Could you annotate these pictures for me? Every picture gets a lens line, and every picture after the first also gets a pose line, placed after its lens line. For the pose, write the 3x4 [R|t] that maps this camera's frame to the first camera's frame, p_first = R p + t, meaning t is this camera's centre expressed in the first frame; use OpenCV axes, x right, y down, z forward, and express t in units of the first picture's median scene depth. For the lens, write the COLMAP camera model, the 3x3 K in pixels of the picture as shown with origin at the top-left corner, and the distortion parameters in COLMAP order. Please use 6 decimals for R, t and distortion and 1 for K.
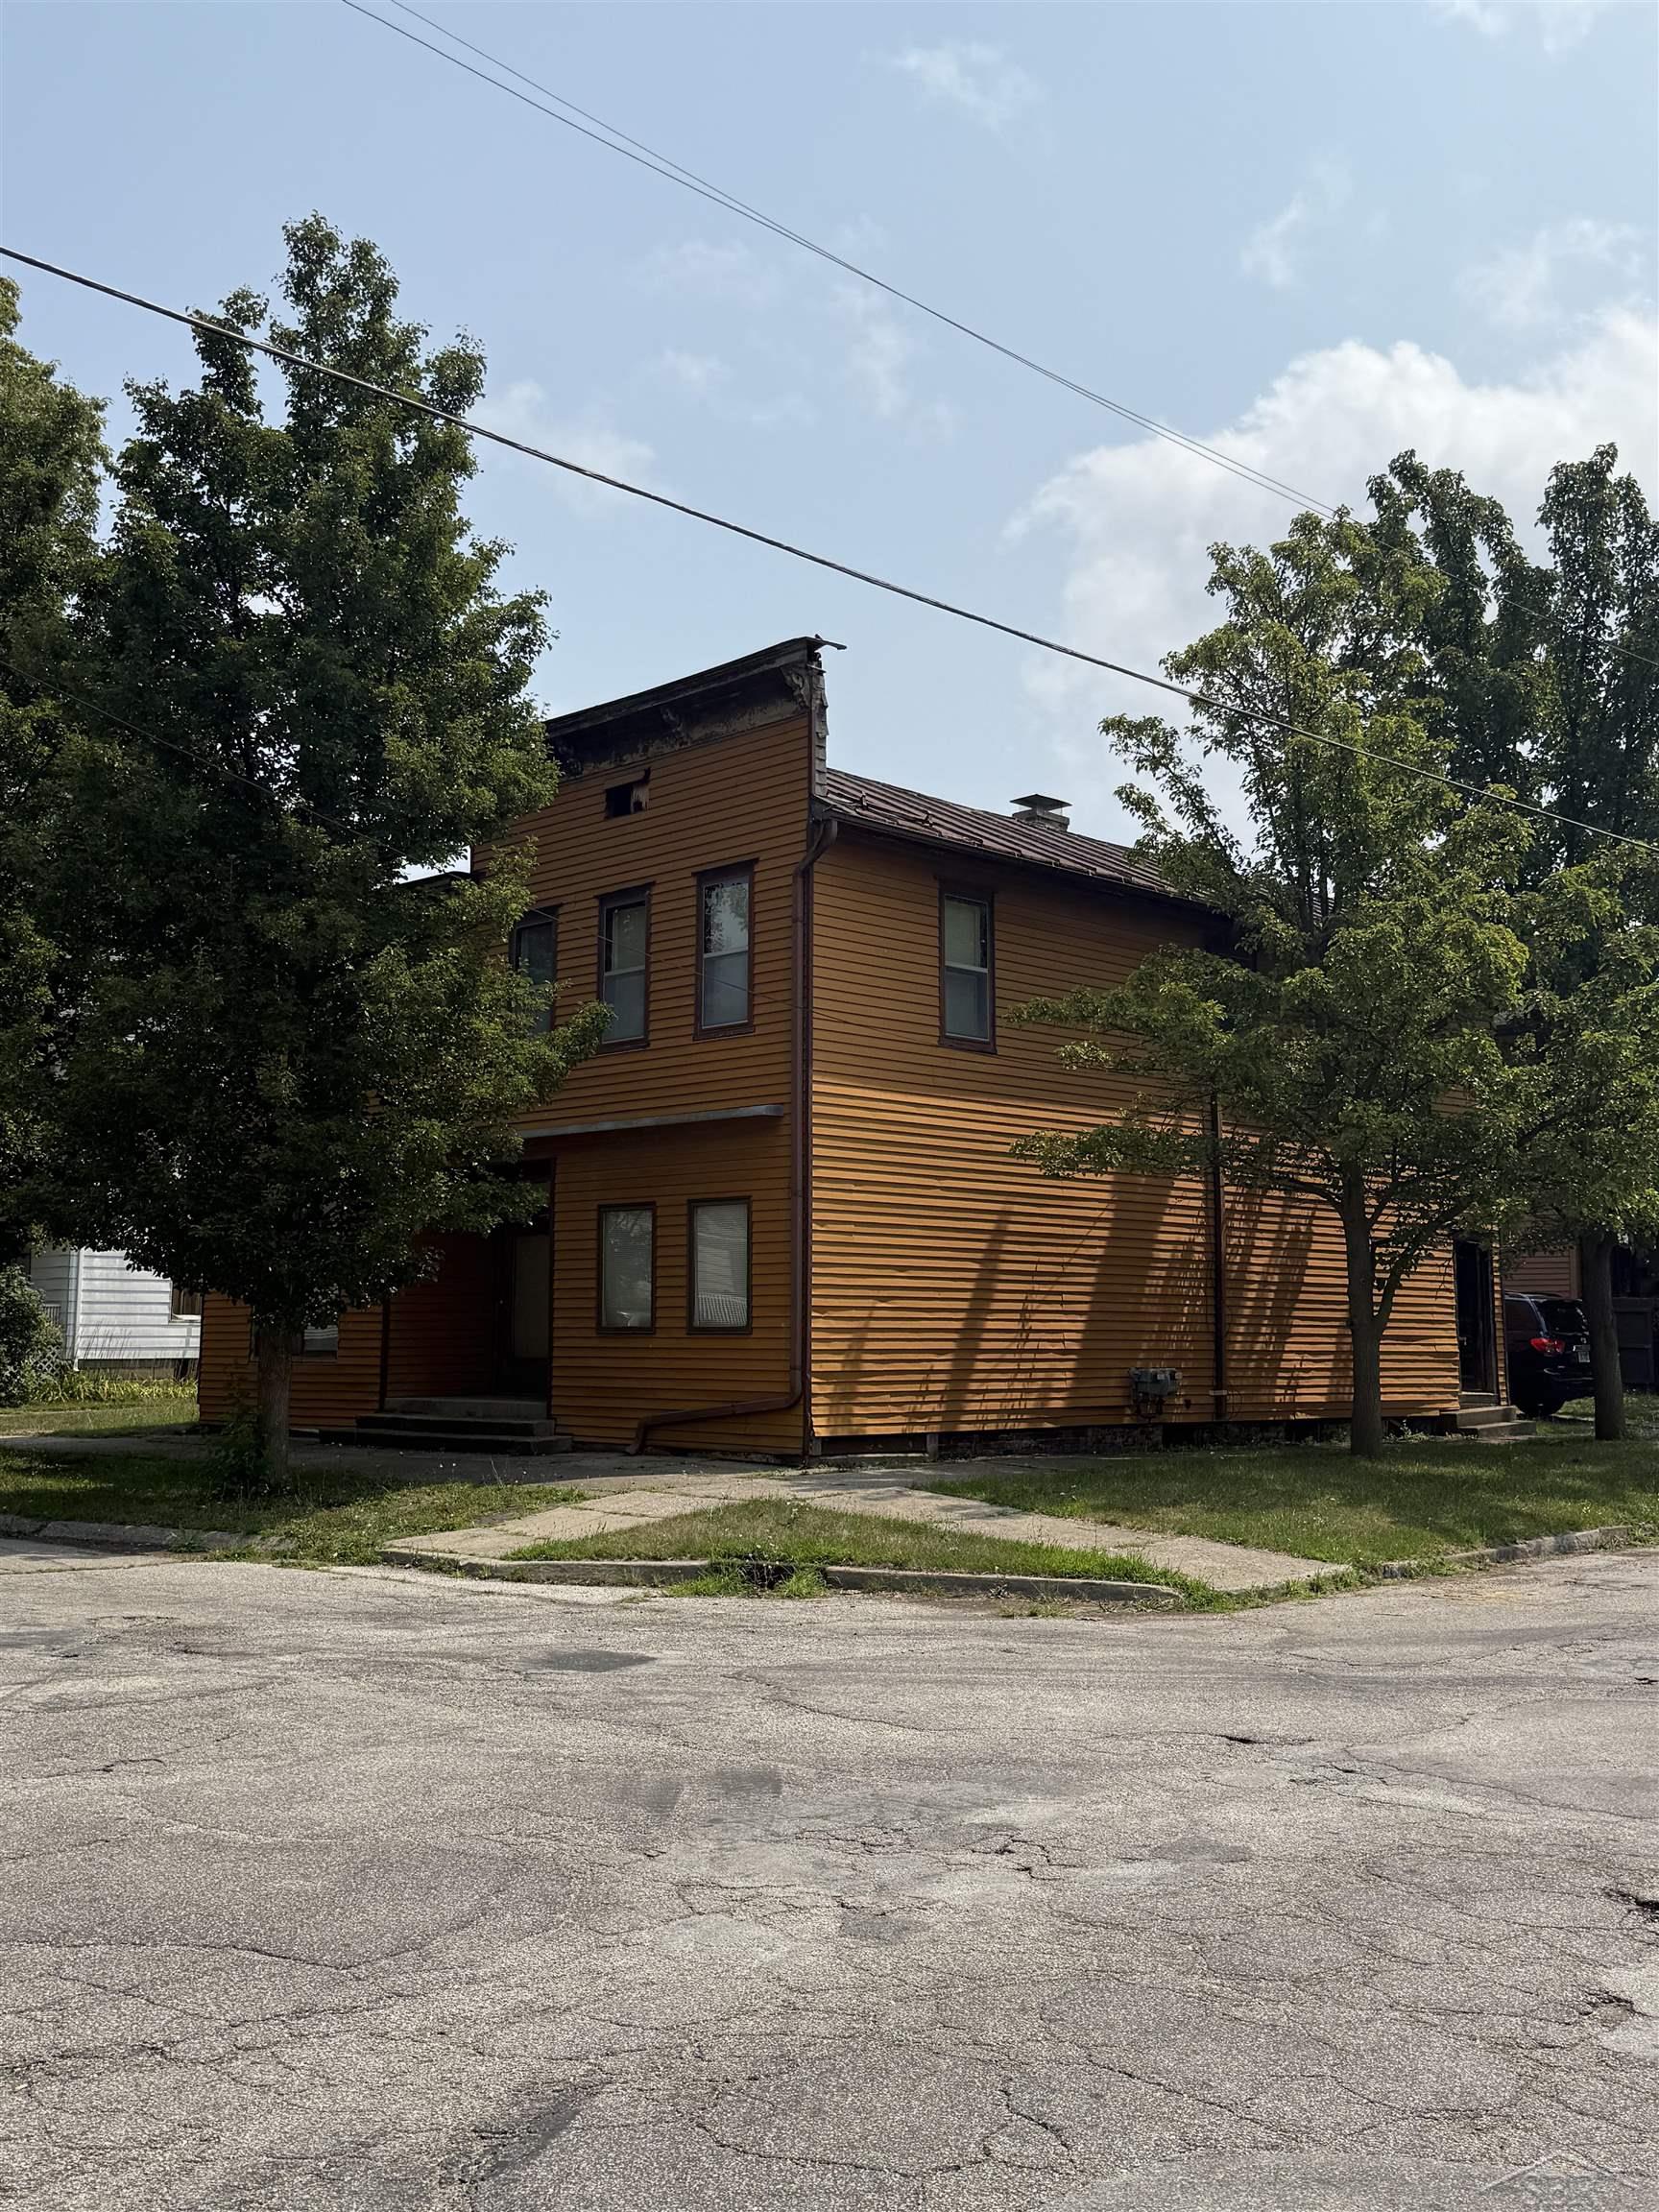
lens RADIAL K [[2218.6, 0, 829.8], [0, 2218.6, 1114.2], [0, 0, 1]] dist [0.026278, 0.000000]
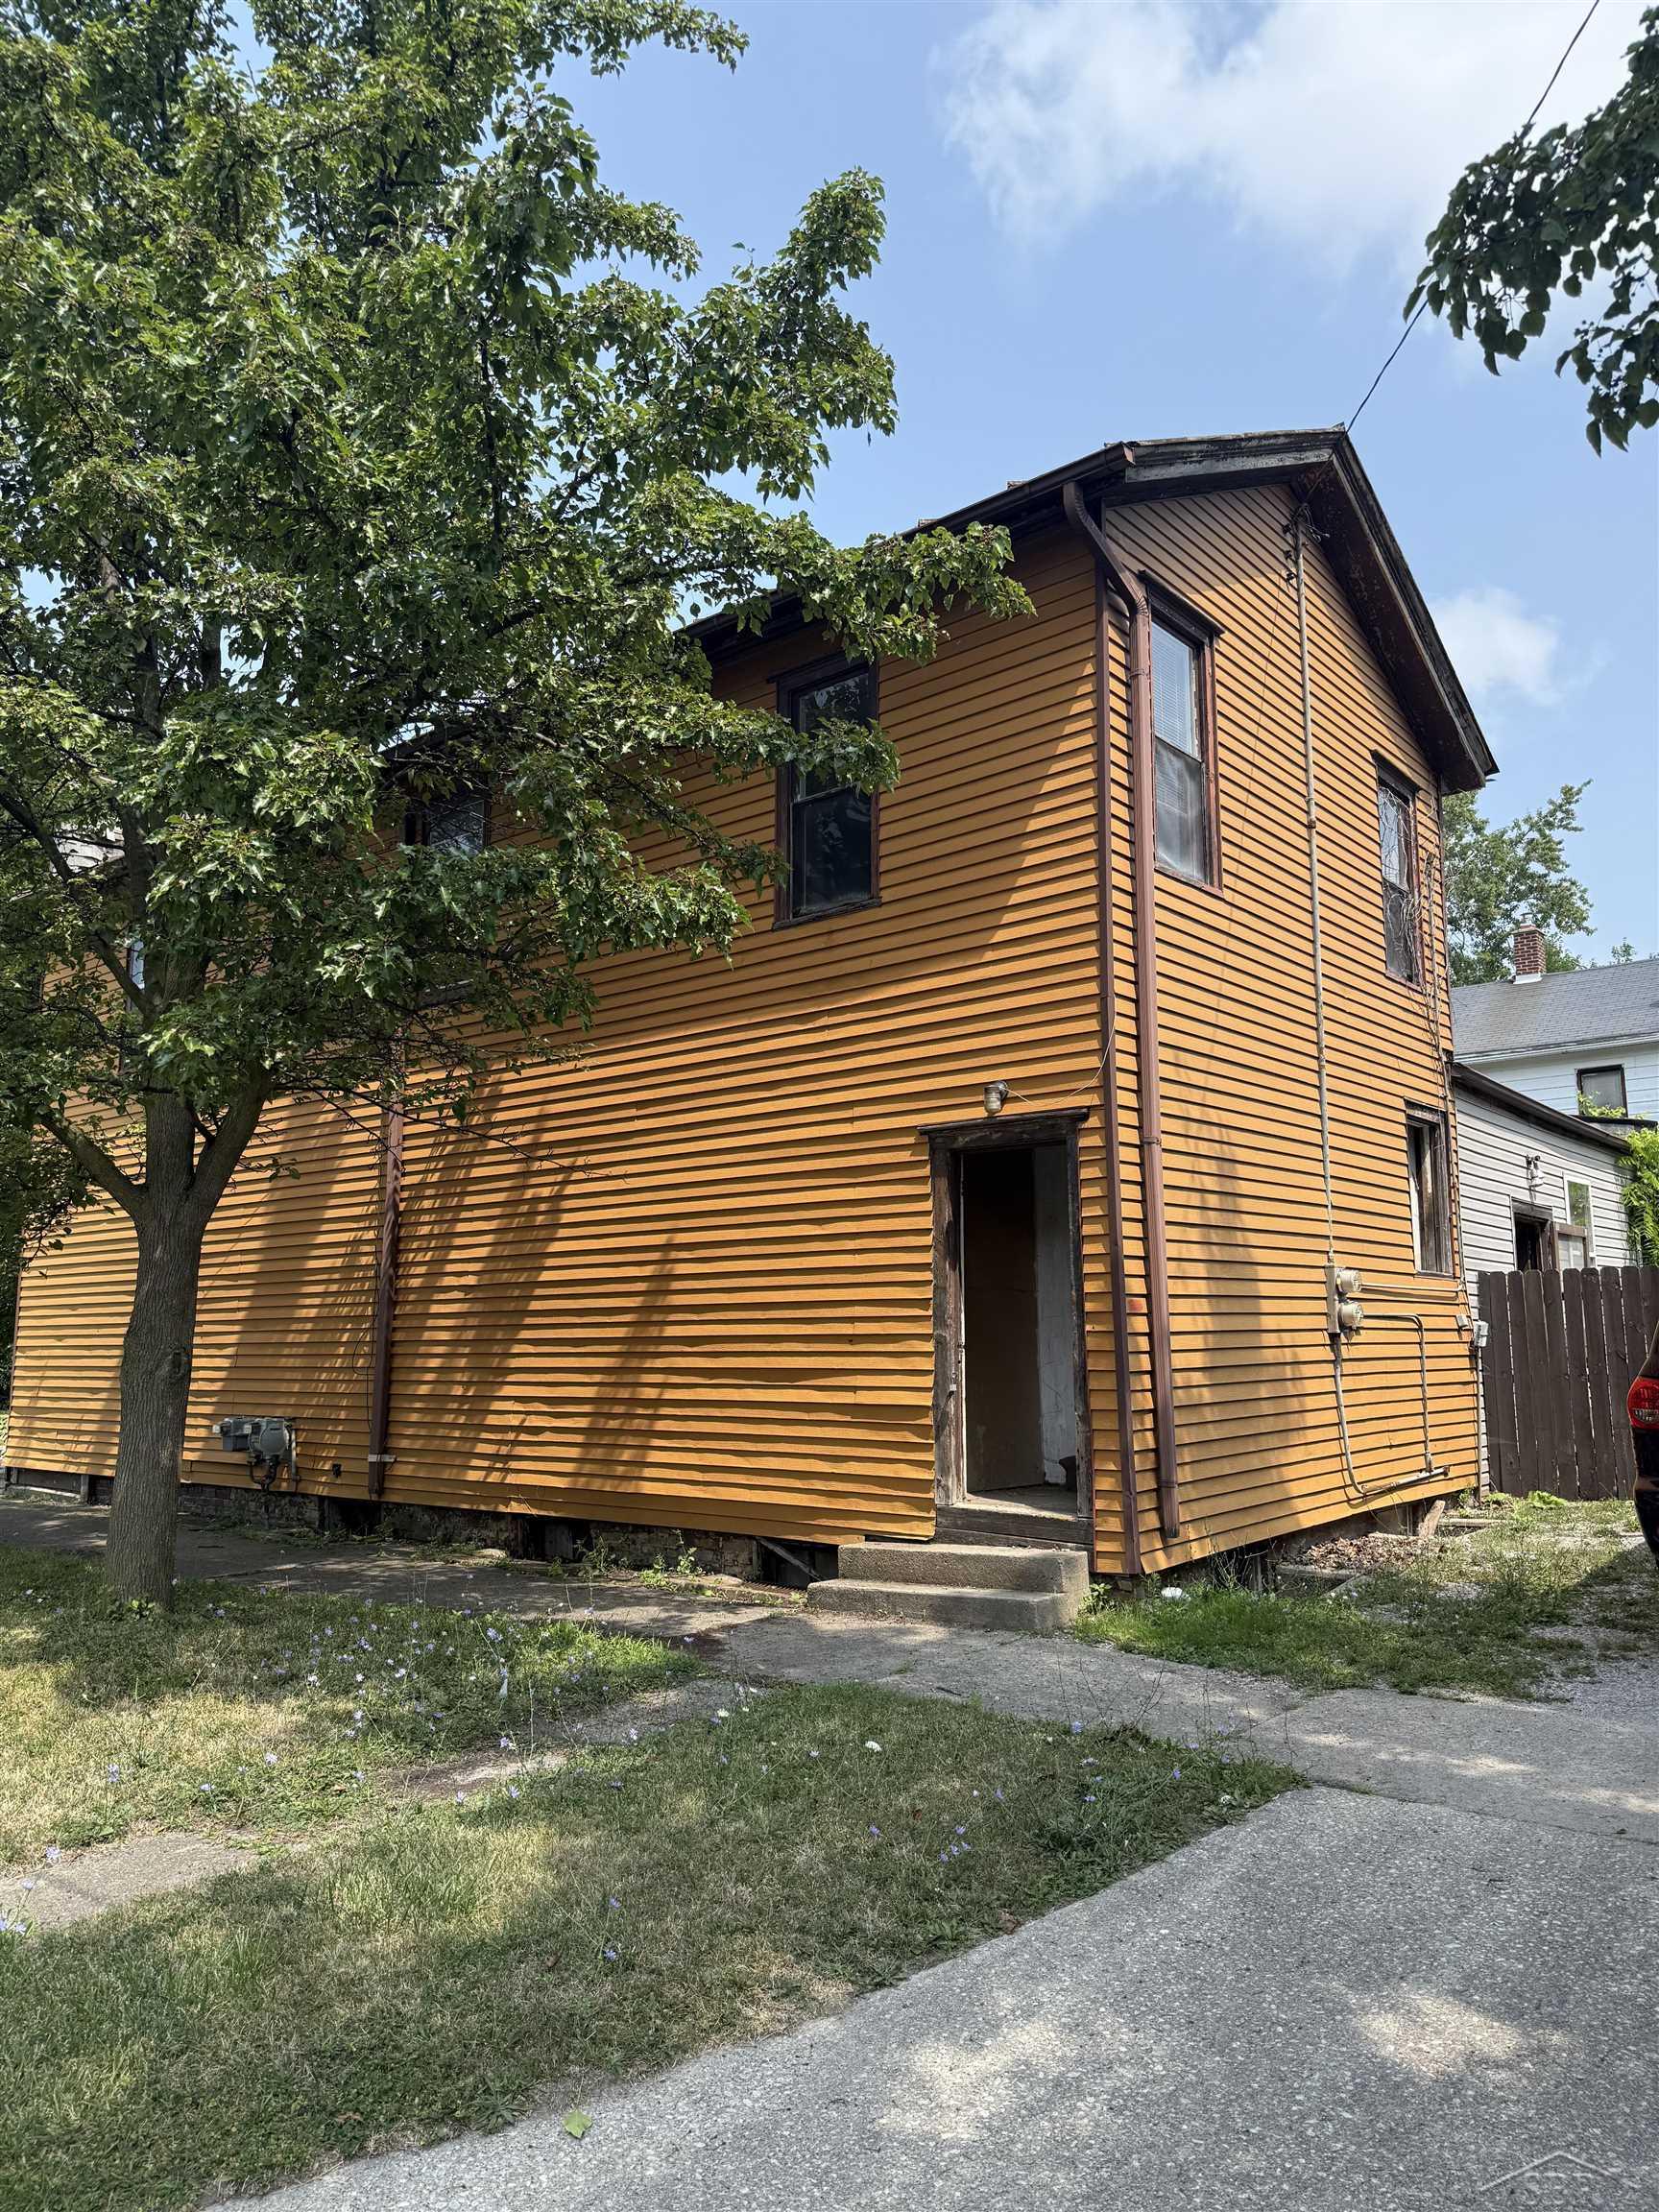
lens RADIAL K [[1556.6, 0, 830.0], [0, 1556.6, 1105.1], [0, 0, 1]] dist [0.028121, -0.002779]
pose [[0.086200, -0.152368, -0.984557, 0.678443], [0.115300, 0.983121, -0.142051, 0.103547], [0.989583, -0.101275, 0.102313, 1.102529]]
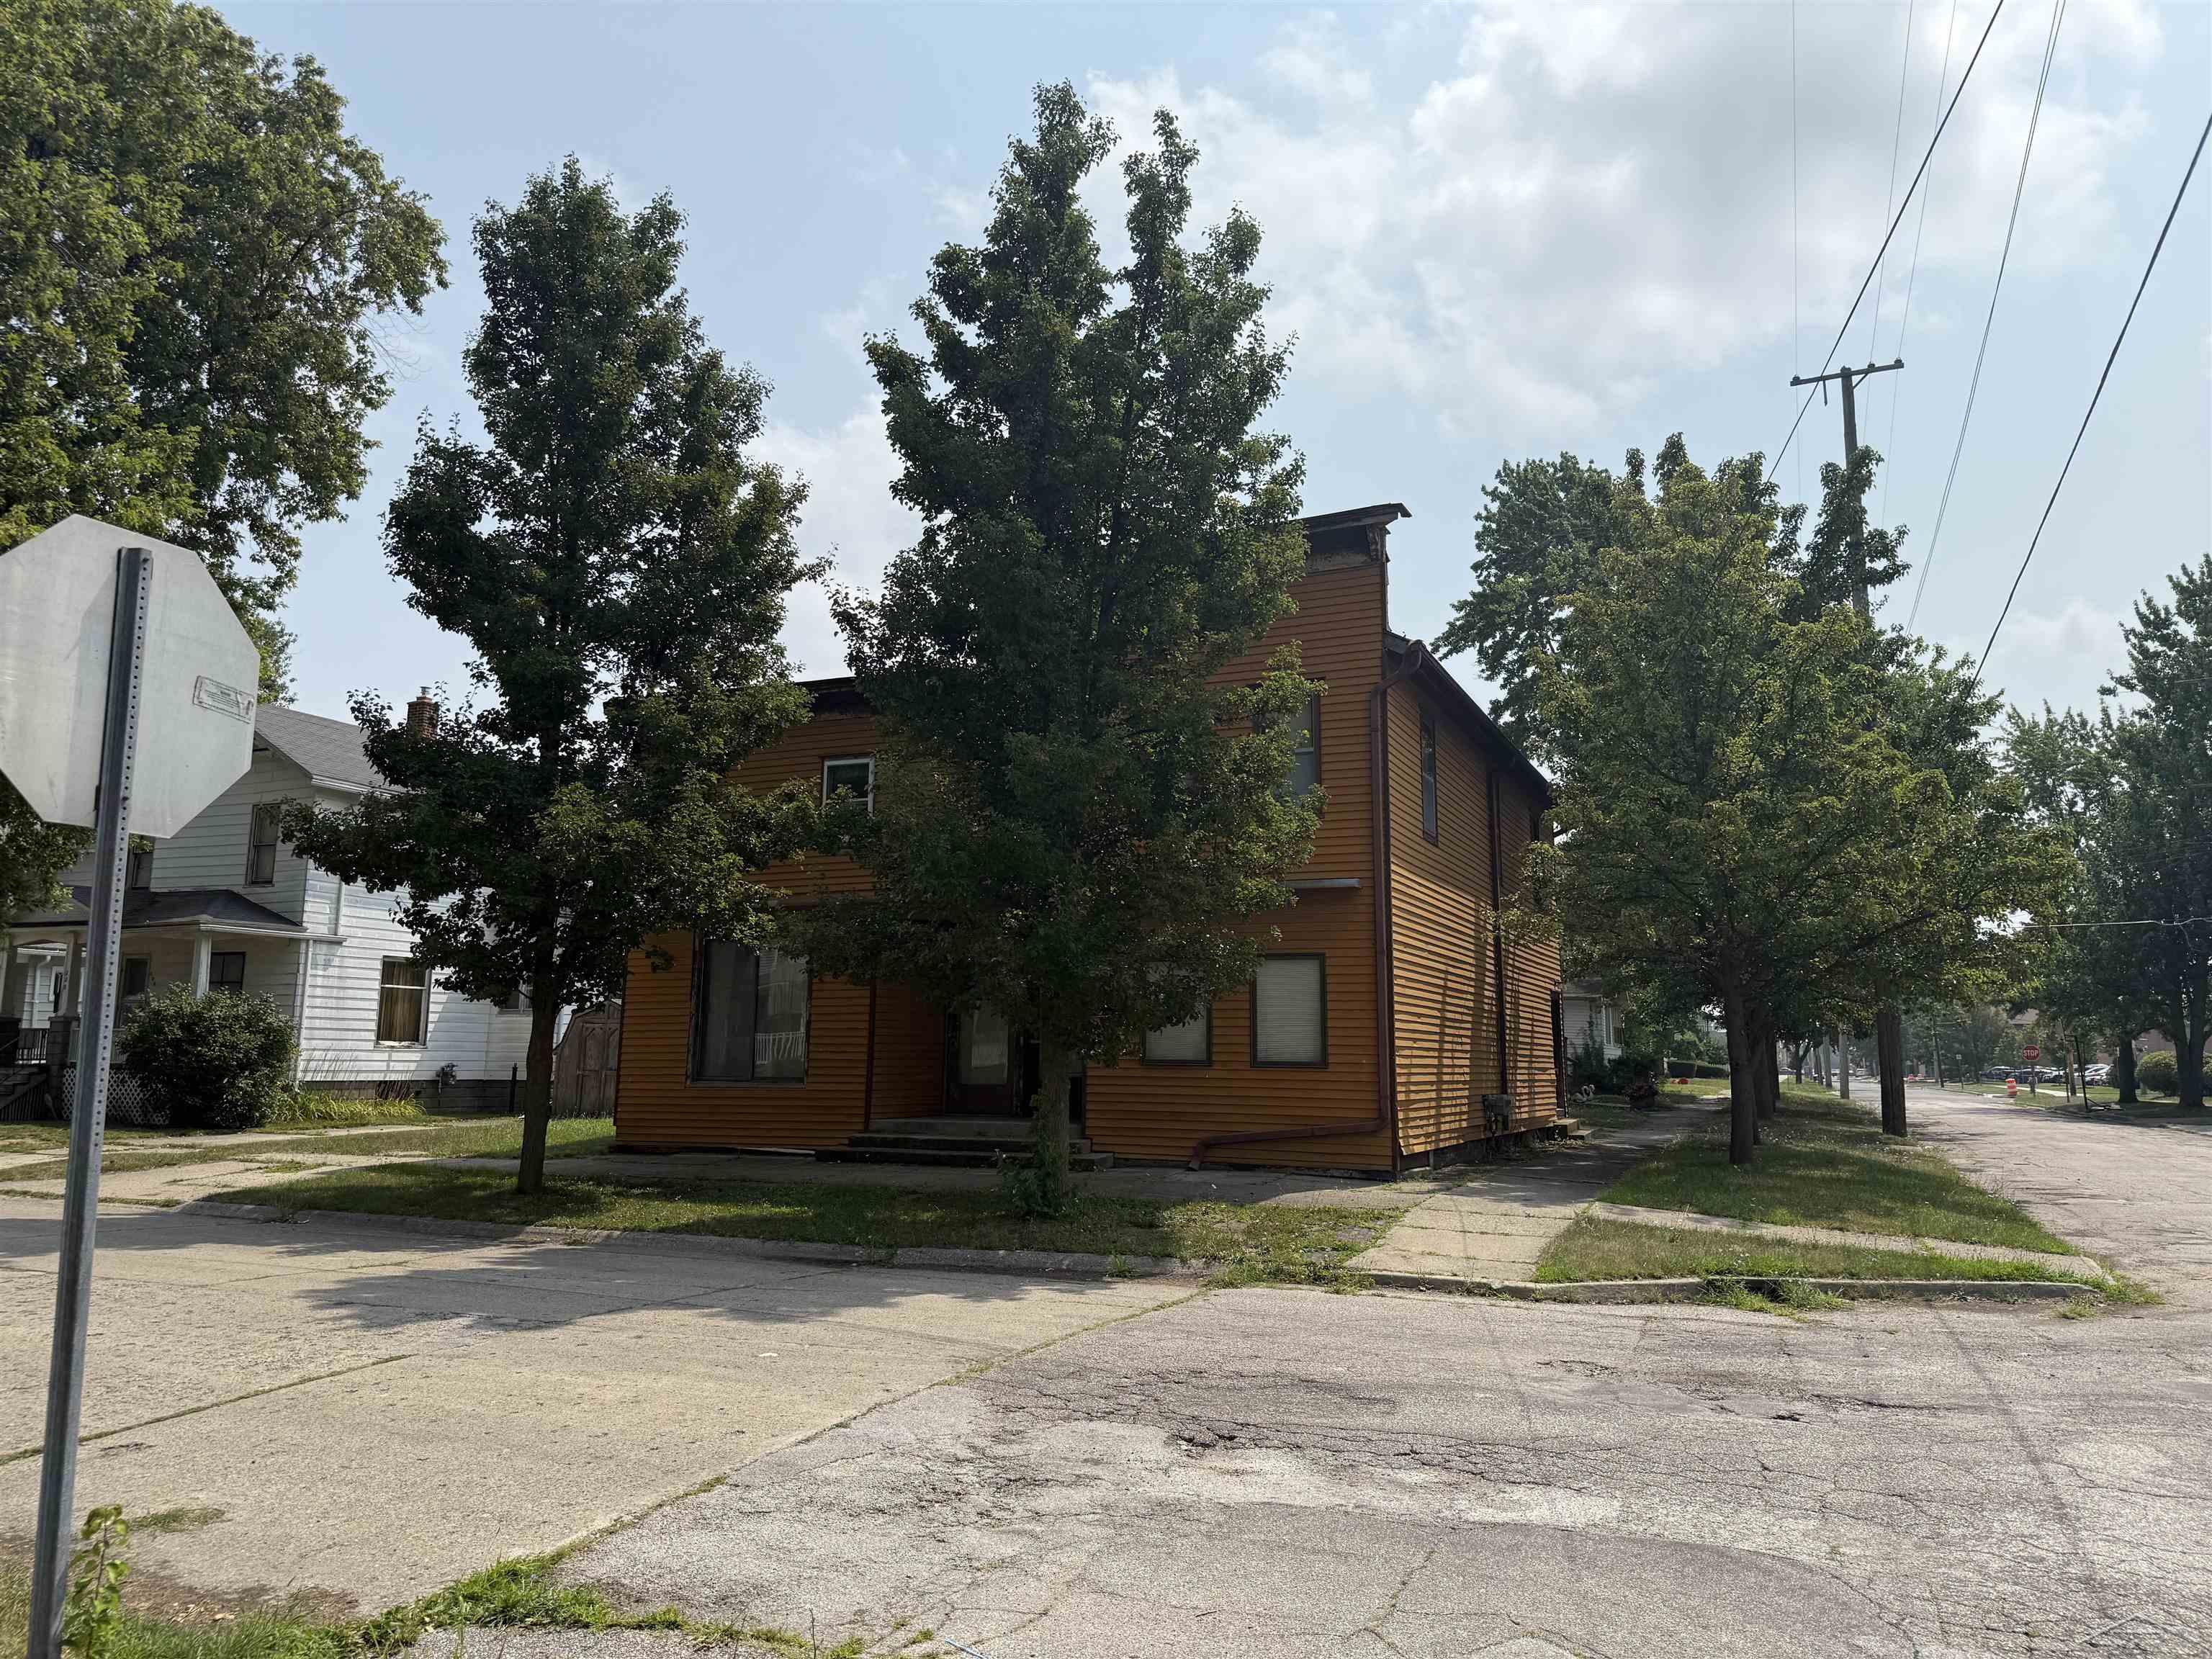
lens RADIAL K [[1556.6, 0, 1108.0], [0, 1556.6, 818.7], [0, 0, 1]] dist [0.028121, -0.002779]
pose [[0.934063, 0.061430, 0.351784, -0.384372], [-0.042899, 0.997262, -0.060241, 0.017153], [-0.354522, 0.041178, 0.934141, 0.209354]]
